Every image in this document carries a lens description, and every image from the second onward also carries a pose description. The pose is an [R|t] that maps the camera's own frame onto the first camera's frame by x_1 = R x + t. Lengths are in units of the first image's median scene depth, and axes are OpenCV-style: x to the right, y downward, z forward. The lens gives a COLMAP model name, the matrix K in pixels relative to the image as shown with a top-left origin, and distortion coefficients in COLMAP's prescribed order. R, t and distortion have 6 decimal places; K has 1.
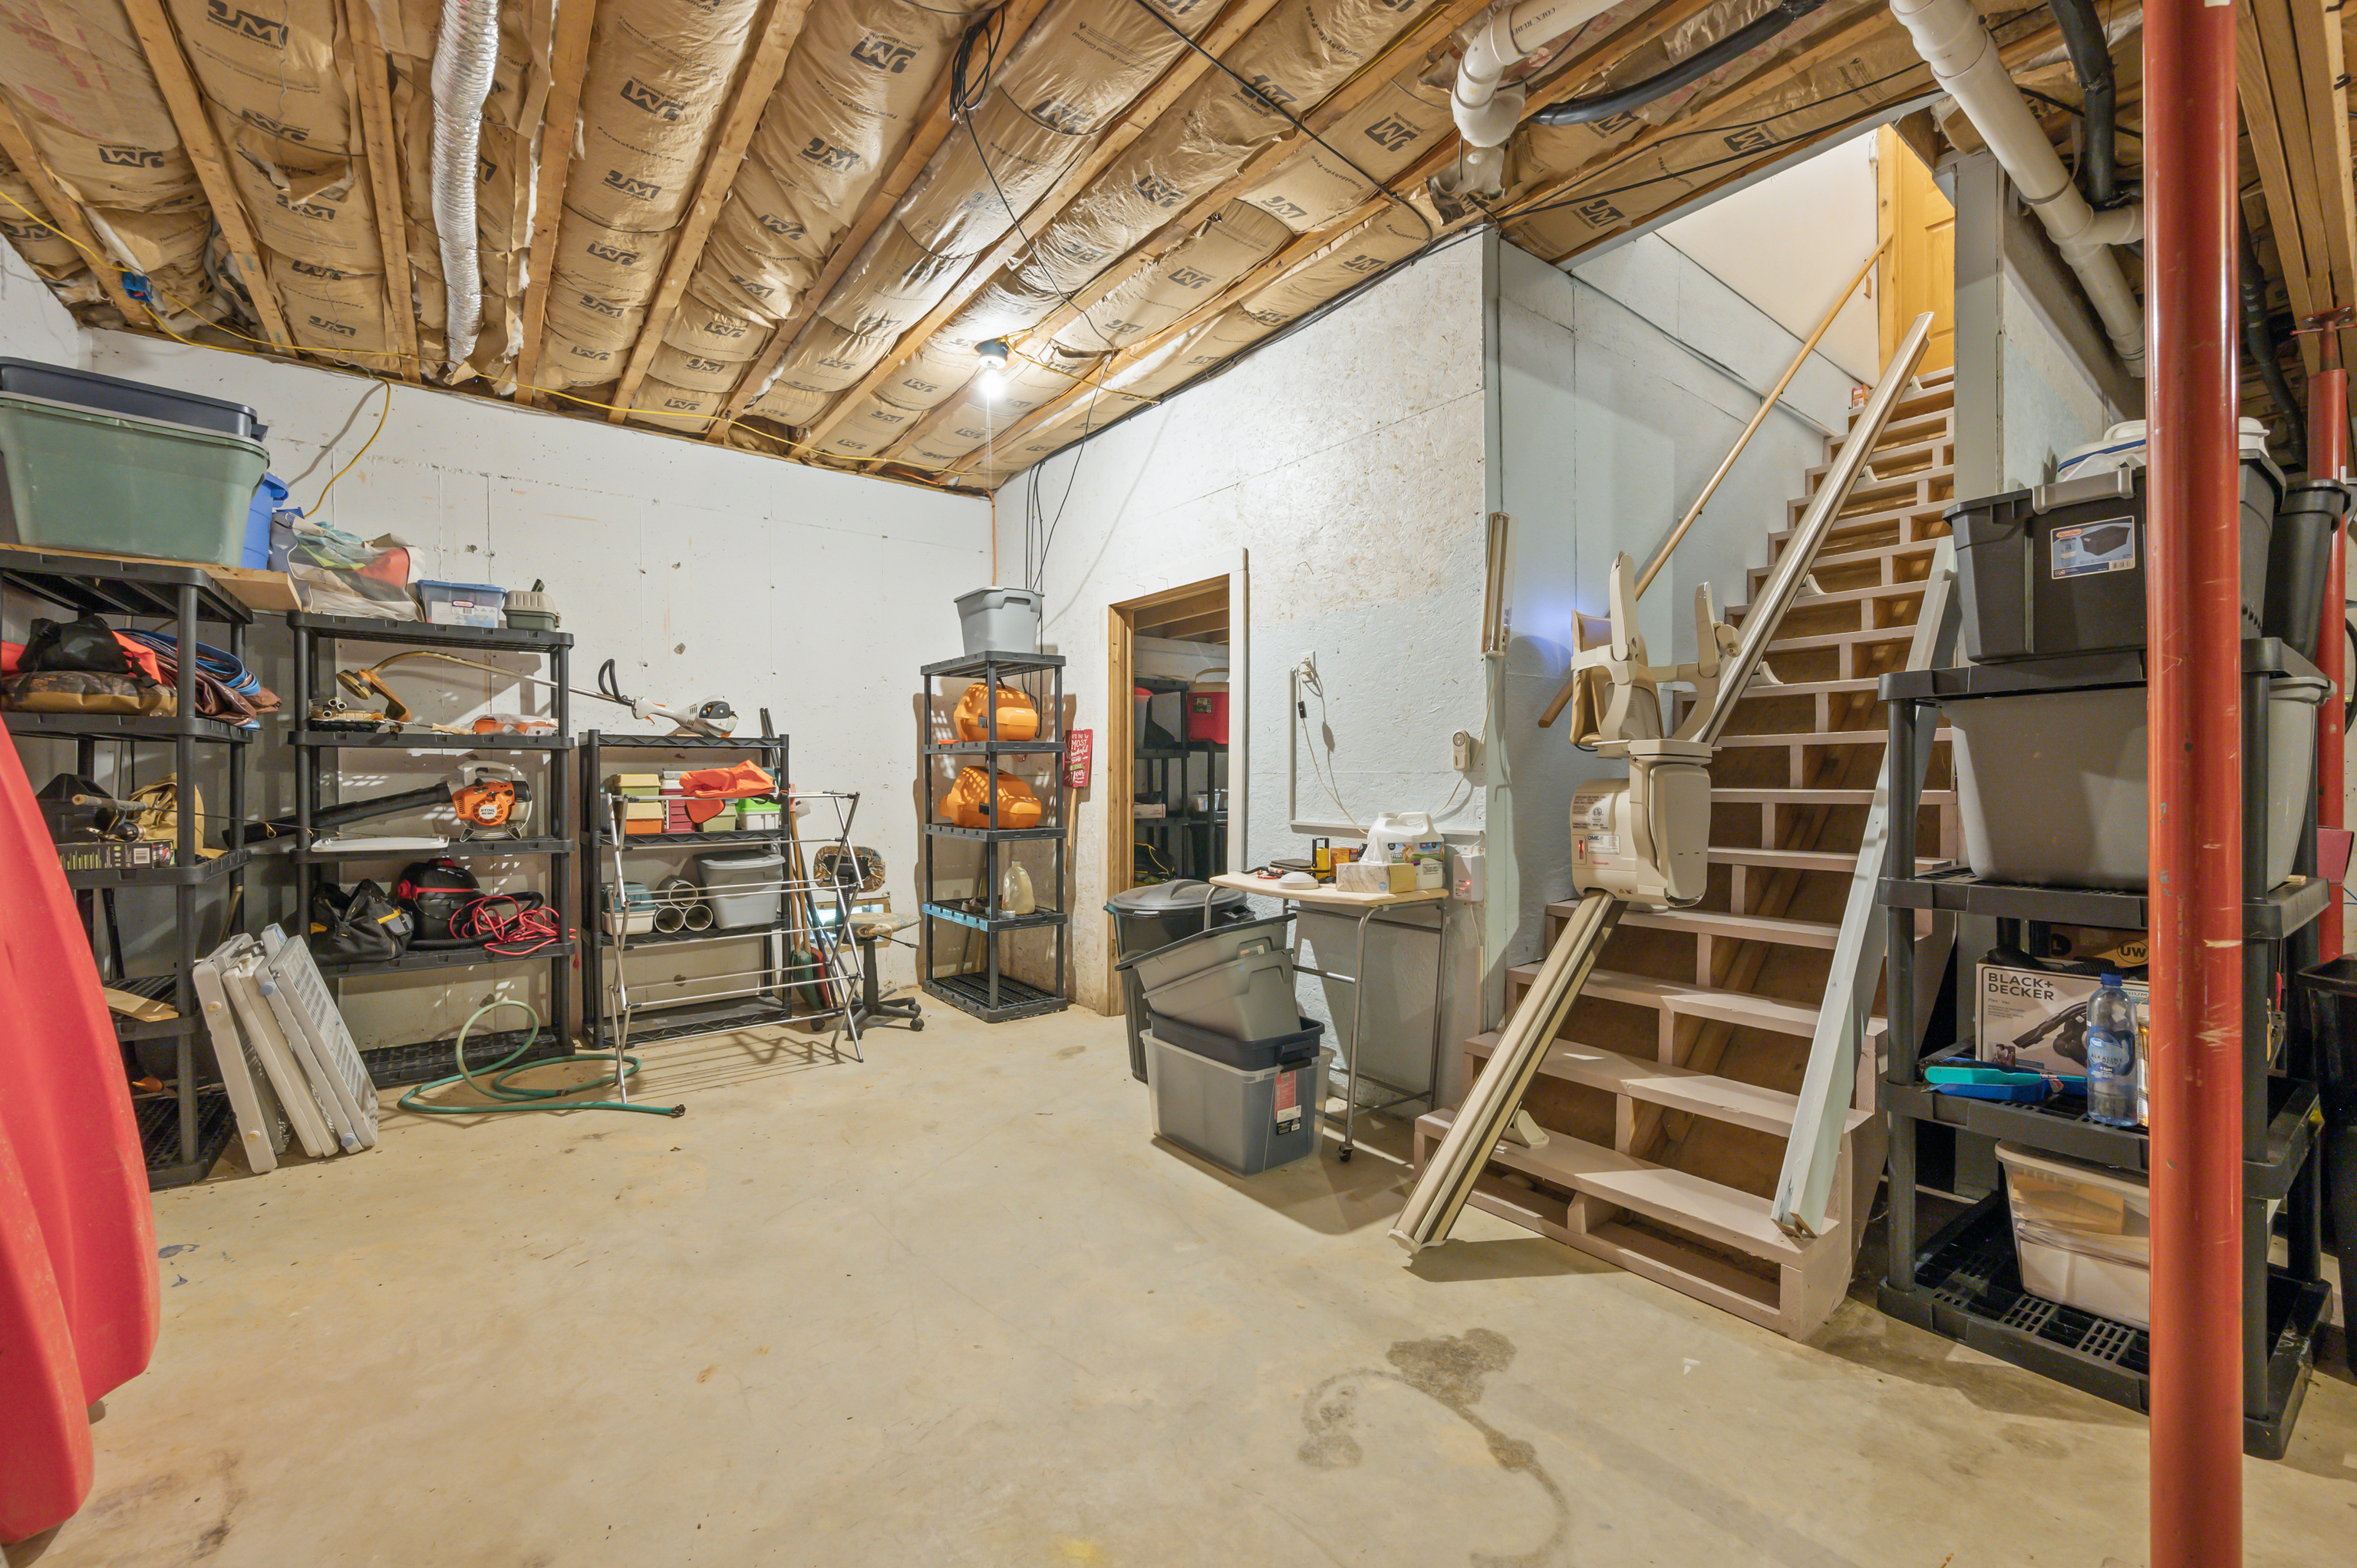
lens RADIAL K [[926.7, 0, 1128.8], [0, 926.7, 787.8], [0, 0, 1]] dist [-0.000344, -0.000008]
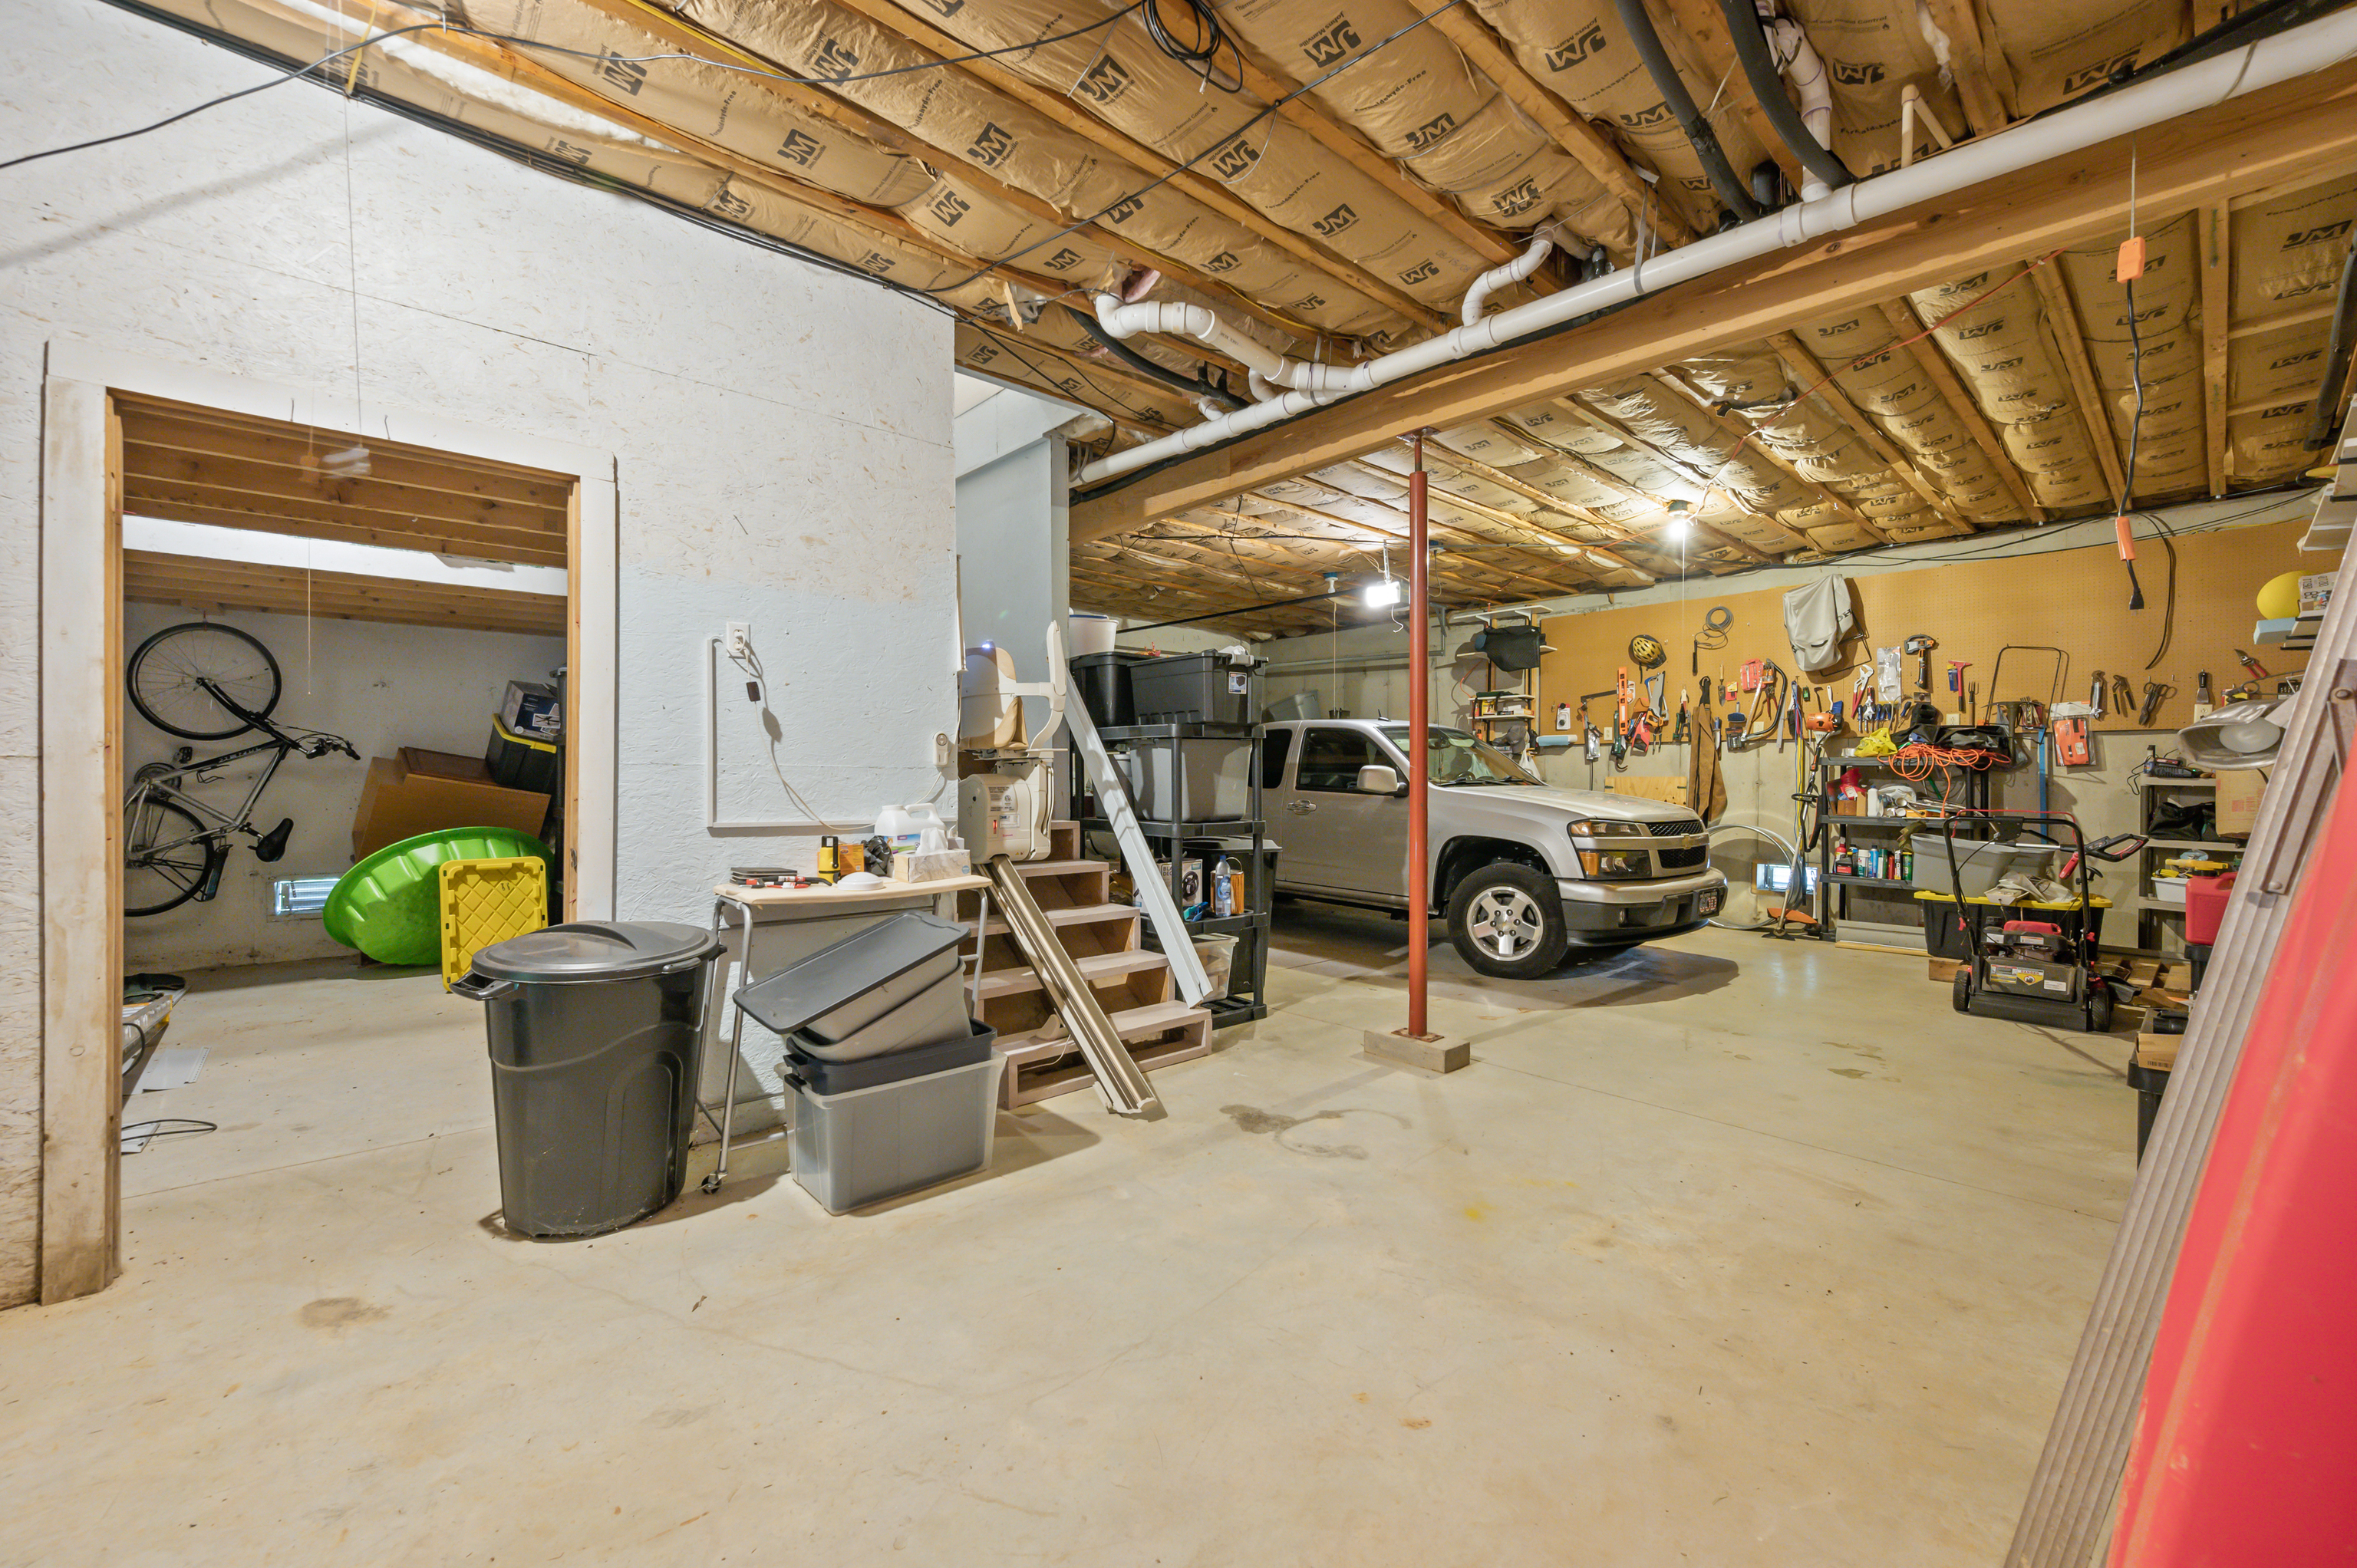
lens RADIAL K [[934.3, 0, 1175.0], [0, 934.3, 779.0], [0, 0, 1]] dist [-0.003200, -0.000174]
pose [[-0.096497, -0.001258, 0.995332, -1.039964], [0.003469, 0.999993, 0.001600, -0.004569], [-0.995327, 0.003607, -0.096492, 1.021356]]
